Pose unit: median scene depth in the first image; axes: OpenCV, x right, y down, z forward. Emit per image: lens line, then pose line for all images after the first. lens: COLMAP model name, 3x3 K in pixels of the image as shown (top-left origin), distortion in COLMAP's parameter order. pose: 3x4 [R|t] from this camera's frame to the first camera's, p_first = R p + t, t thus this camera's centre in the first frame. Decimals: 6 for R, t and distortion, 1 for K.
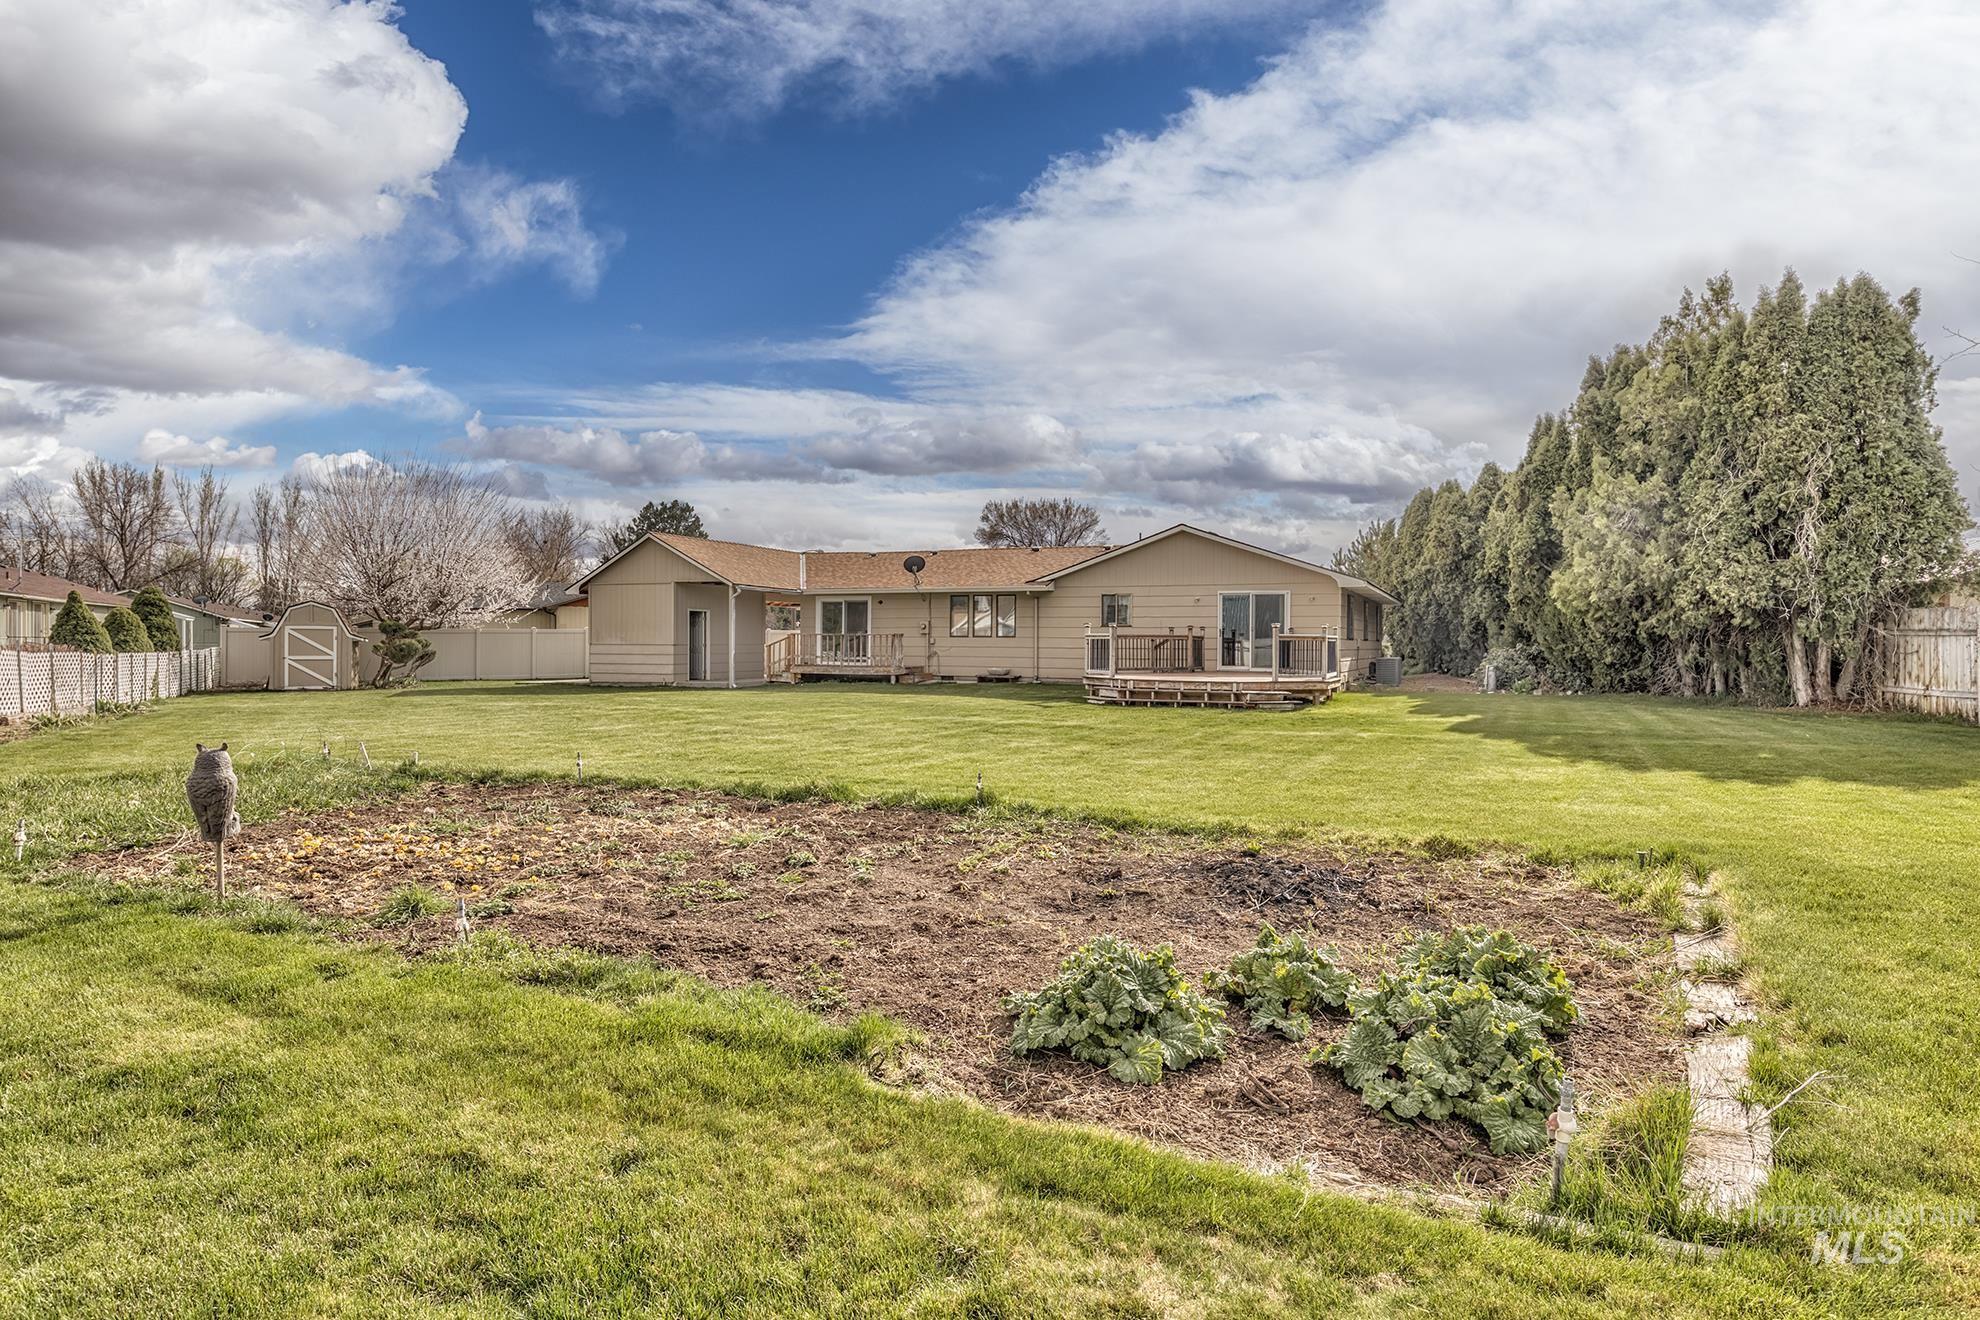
lens RADIAL K [[1140.2, 0, 989.6], [0, 1140.2, 657.6], [0, 0, 1]] dist [0.000993, 0.000033]
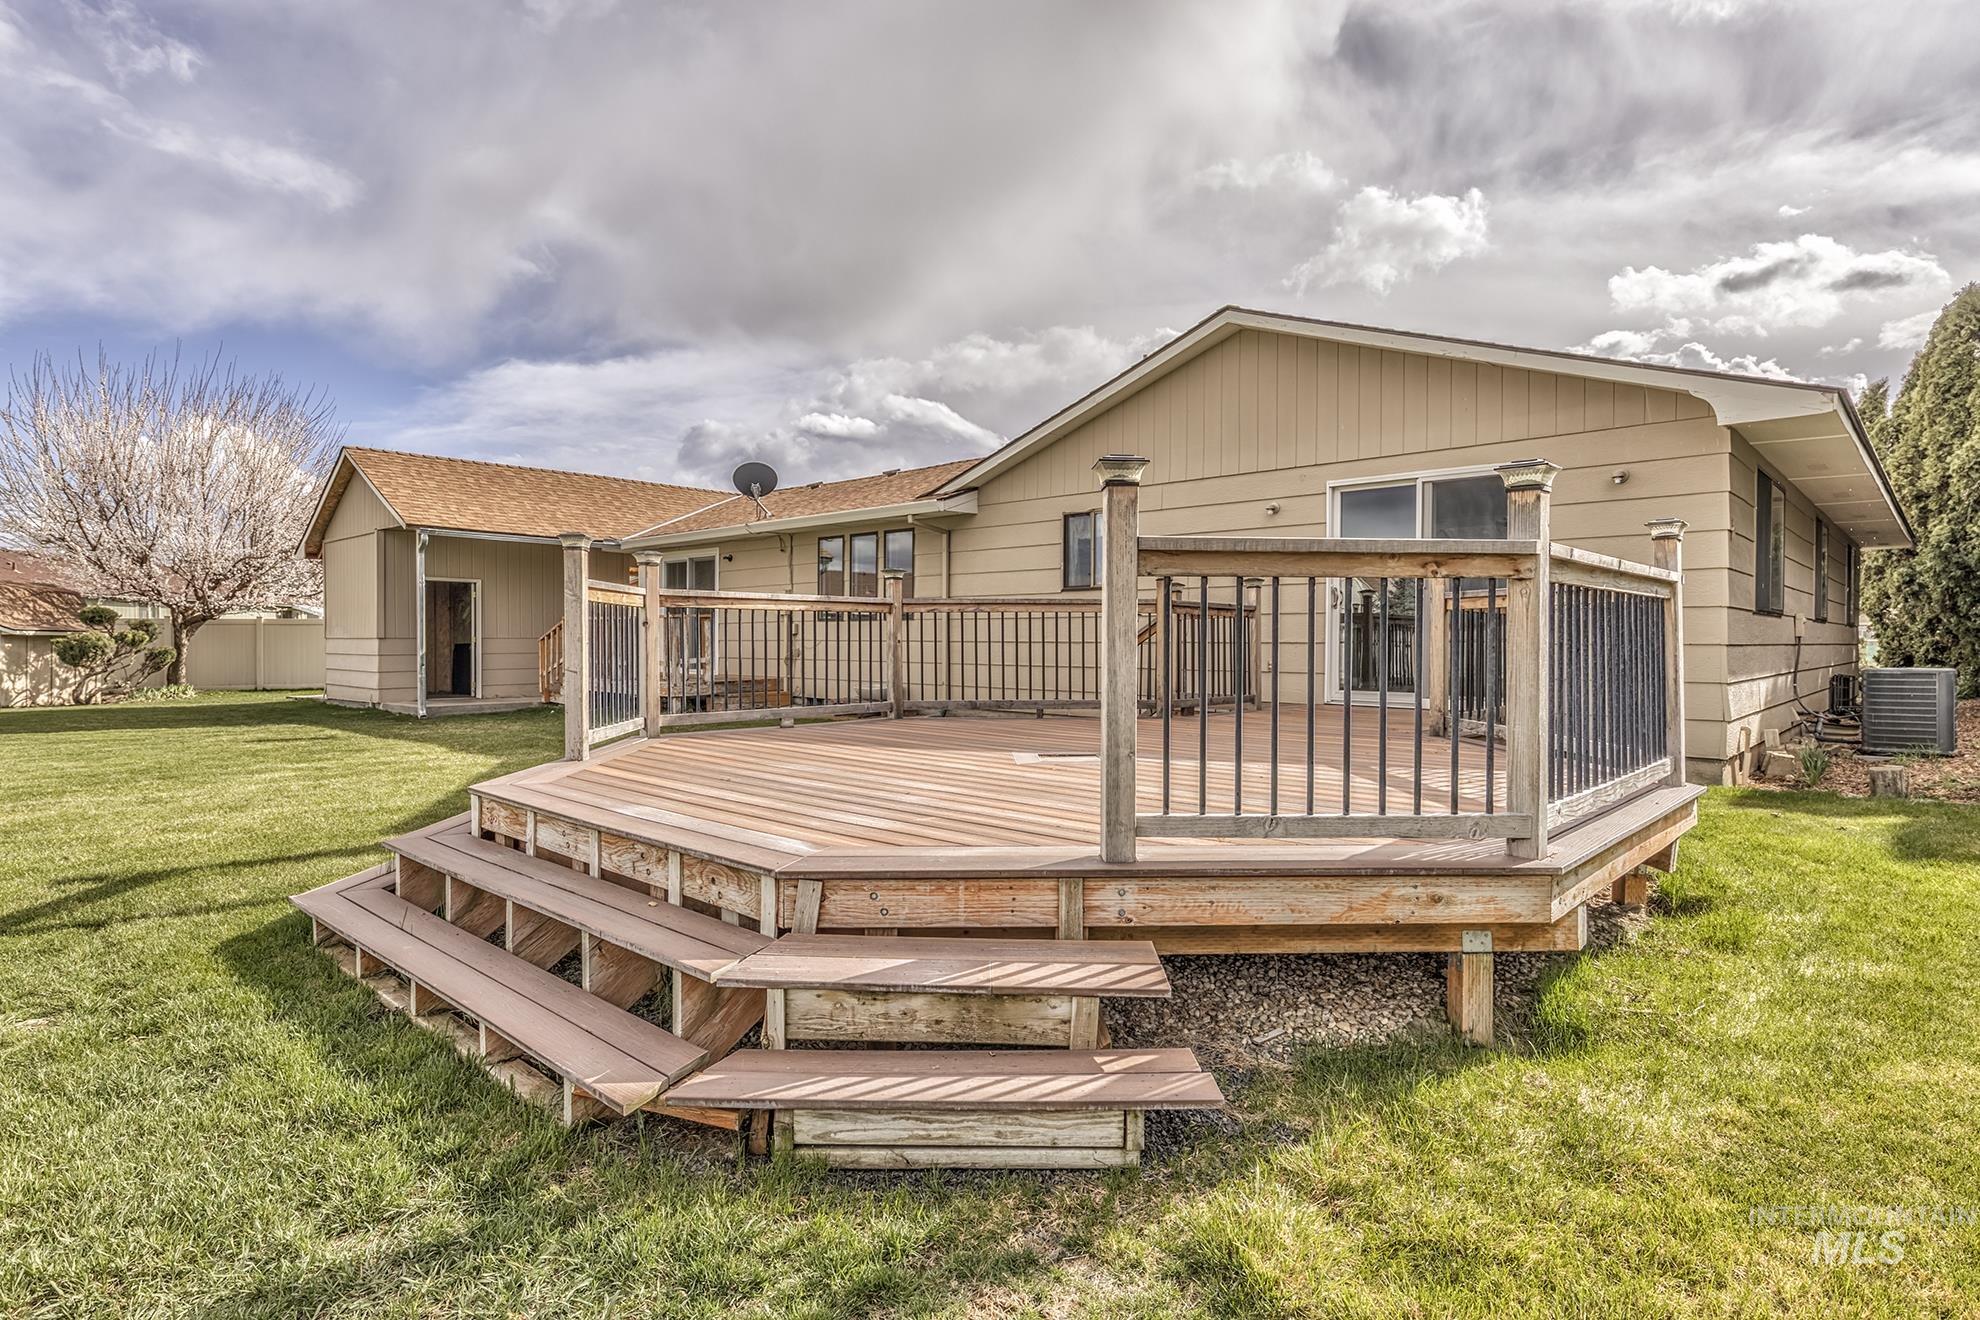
lens RADIAL K [[1037.9, 0, 990.6], [0, 1037.9, 653.0], [0, 0, 1]] dist [-0.004192, -0.000538]
pose [[0.939482, 0.002302, -0.342591, 0.190387], [-0.001838, 0.999997, 0.001679, -0.004564], [0.342594, -0.000948, 0.939483, 0.589020]]
